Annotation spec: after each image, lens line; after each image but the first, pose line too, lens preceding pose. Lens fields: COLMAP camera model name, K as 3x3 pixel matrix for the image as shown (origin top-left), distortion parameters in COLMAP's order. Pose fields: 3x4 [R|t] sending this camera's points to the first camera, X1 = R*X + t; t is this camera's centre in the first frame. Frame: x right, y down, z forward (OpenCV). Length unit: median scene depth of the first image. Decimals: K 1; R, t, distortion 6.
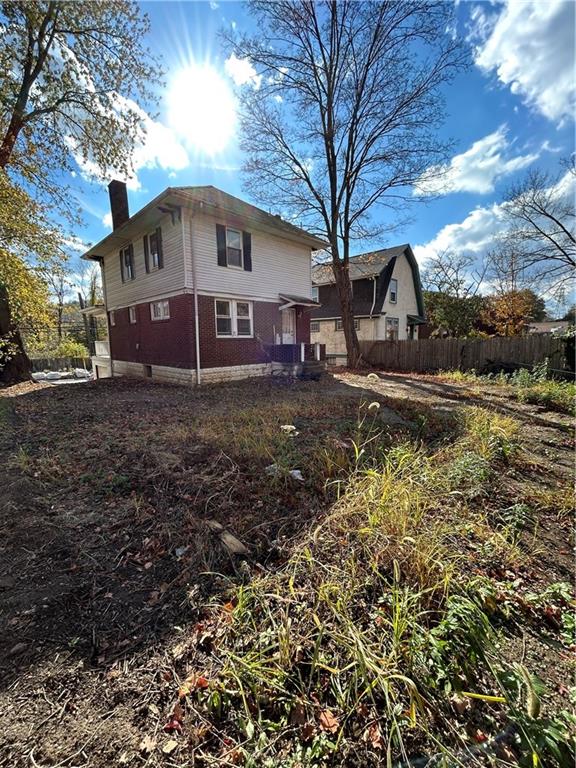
lens RADIAL K [[310.4, 0, 288.9], [0, 310.4, 384.1], [0, 0, 1]] dist [-0.000766, 0.000112]
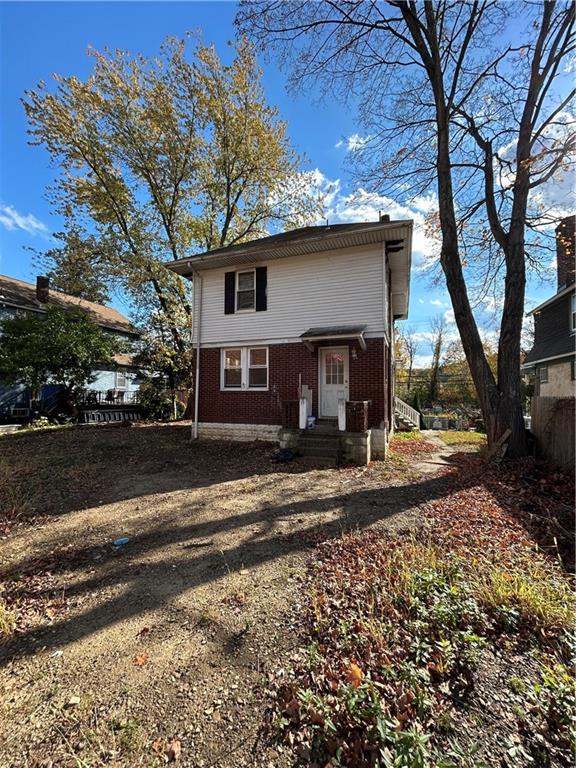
lens RADIAL K [[310.4, 0, 288.9], [0, 310.4, 384.1], [0, 0, 1]] dist [-0.000766, 0.000112]
pose [[0.422545, -0.015569, -0.906208, 0.631510], [-0.128972, 0.988645, -0.077122, -0.114881], [0.897119, 0.149463, 0.415739, 0.737536]]
